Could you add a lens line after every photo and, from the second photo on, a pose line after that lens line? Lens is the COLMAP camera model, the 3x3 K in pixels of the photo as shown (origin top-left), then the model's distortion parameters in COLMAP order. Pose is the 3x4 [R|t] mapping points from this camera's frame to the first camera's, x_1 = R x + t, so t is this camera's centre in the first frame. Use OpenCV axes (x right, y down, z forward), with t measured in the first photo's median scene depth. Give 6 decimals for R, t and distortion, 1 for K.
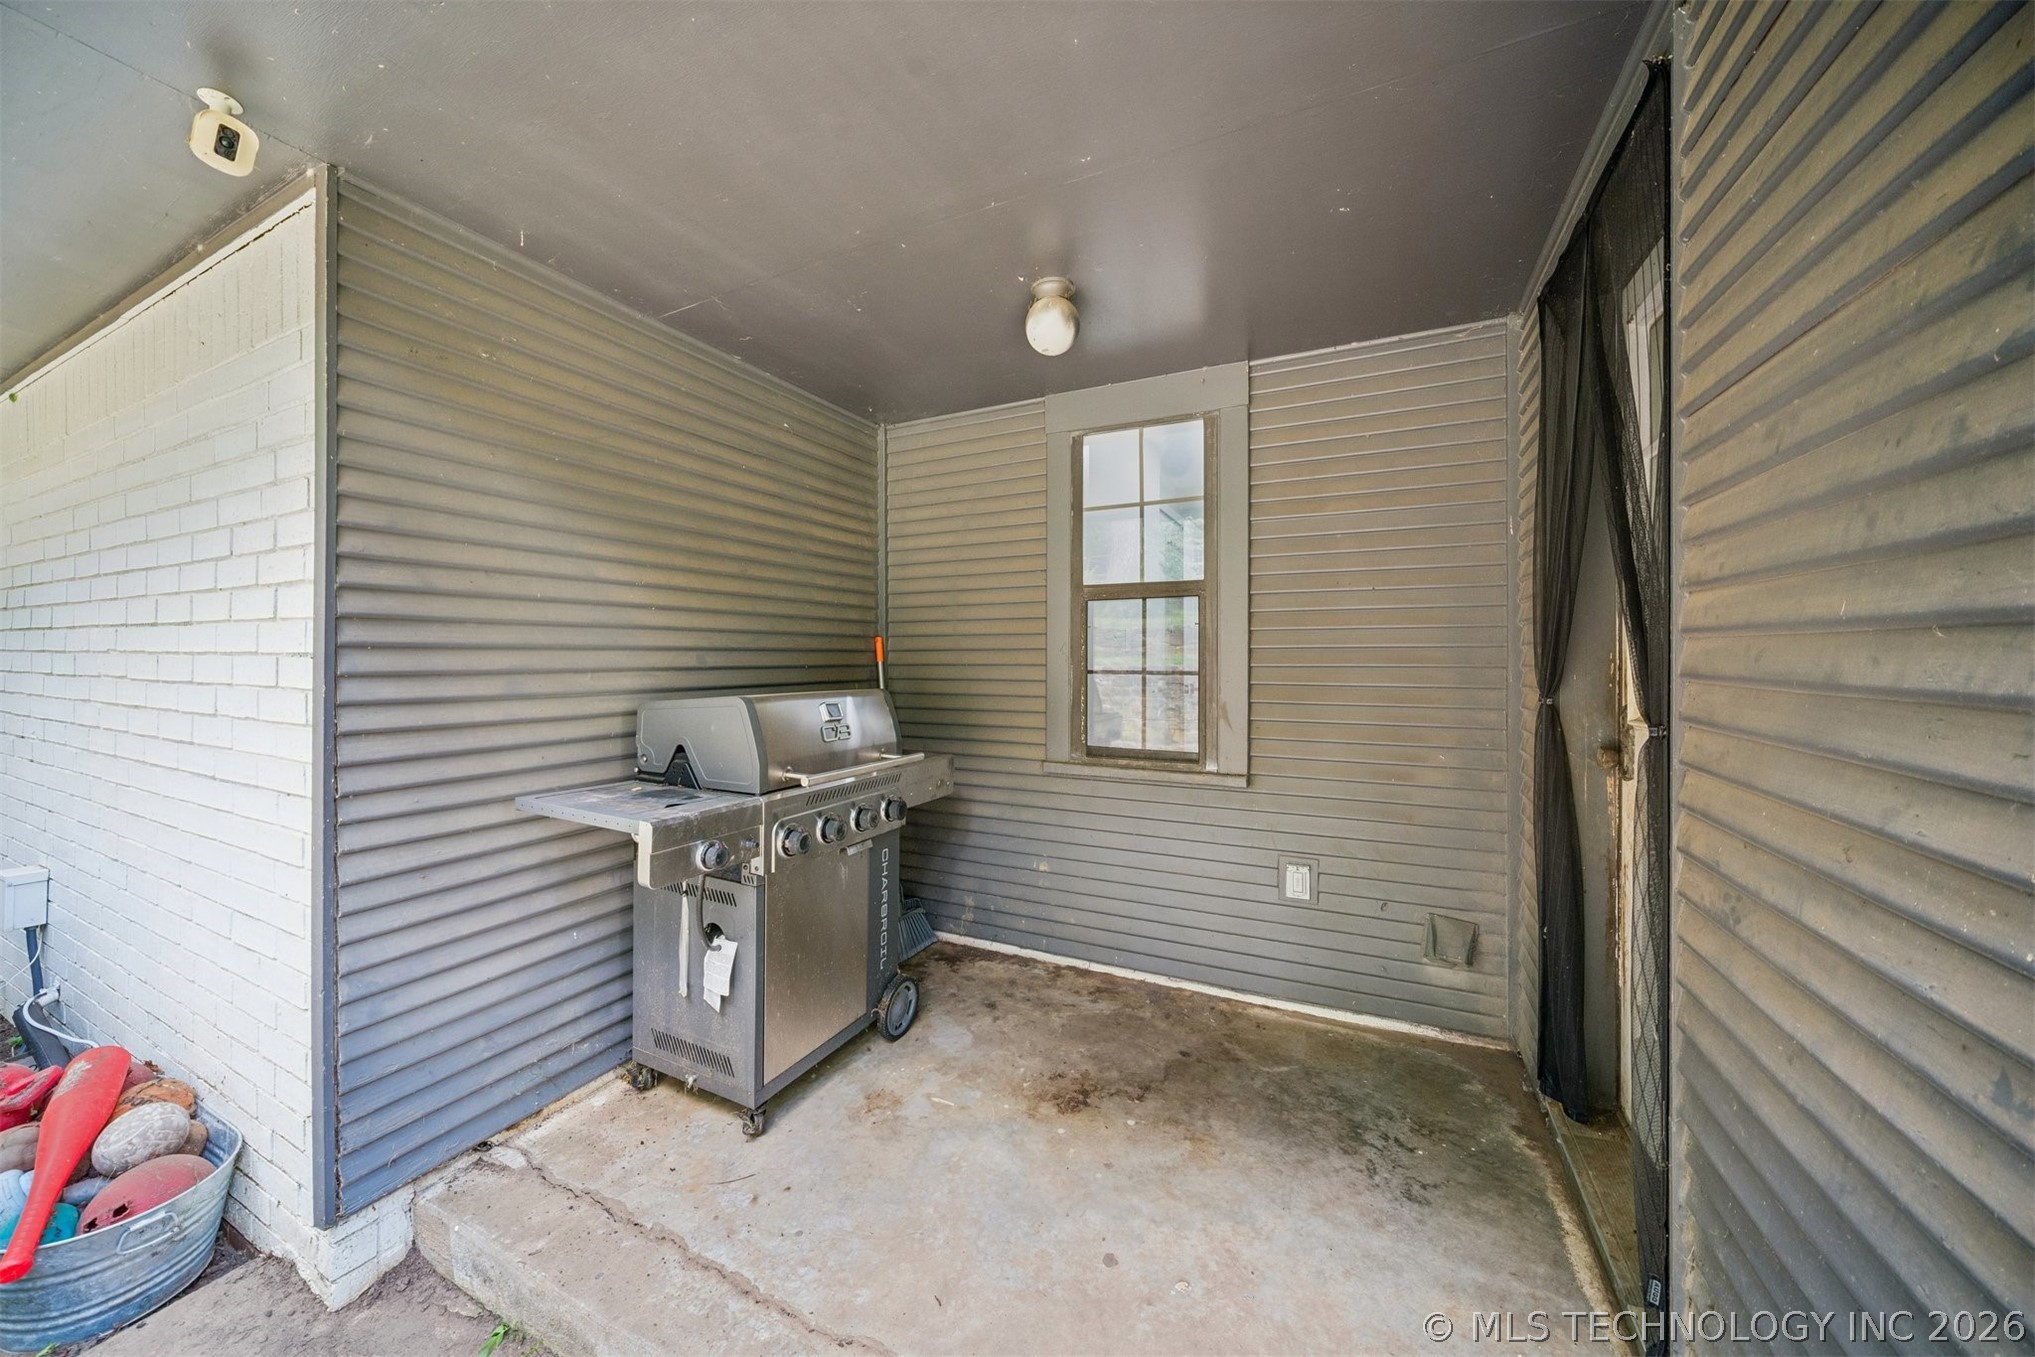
lens RADIAL K [[714.9, 0, 1014.3], [0, 714.9, 658.8], [0, 0, 1]] dist [-0.007447, 0.001915]
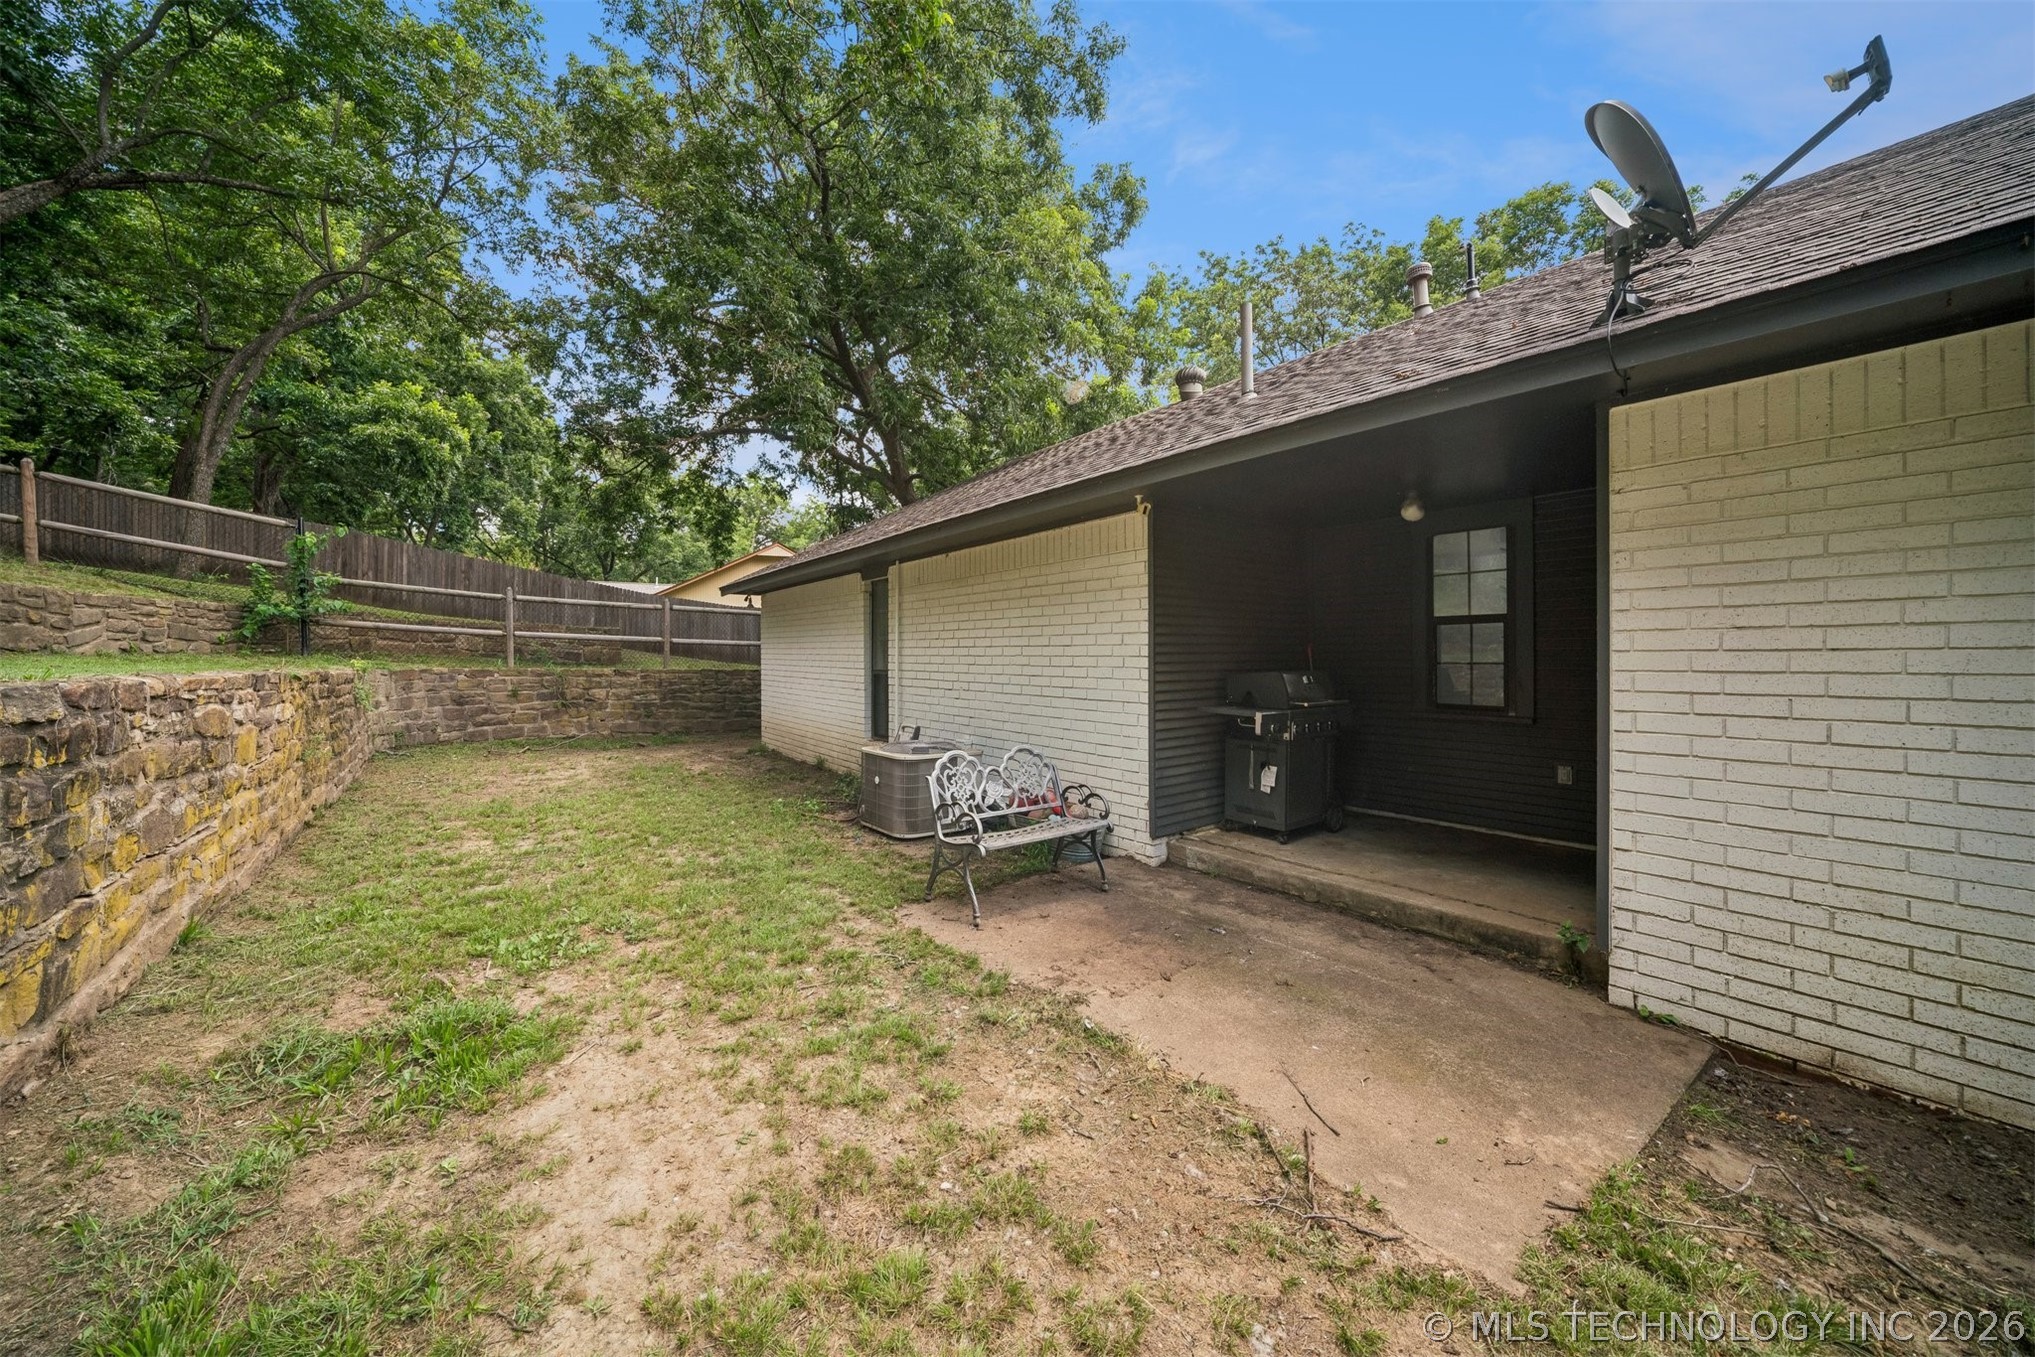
lens RADIAL K [[714.9, 0, 1019.4], [0, 714.9, 652.5], [0, 0, 1]] dist [-0.007447, 0.001915]
pose [[0.898444, -0.006416, -0.439042, -0.080662], [0.000515, 0.999908, -0.013559, 0.018130], [0.439088, 0.011956, 0.898364, -1.576229]]
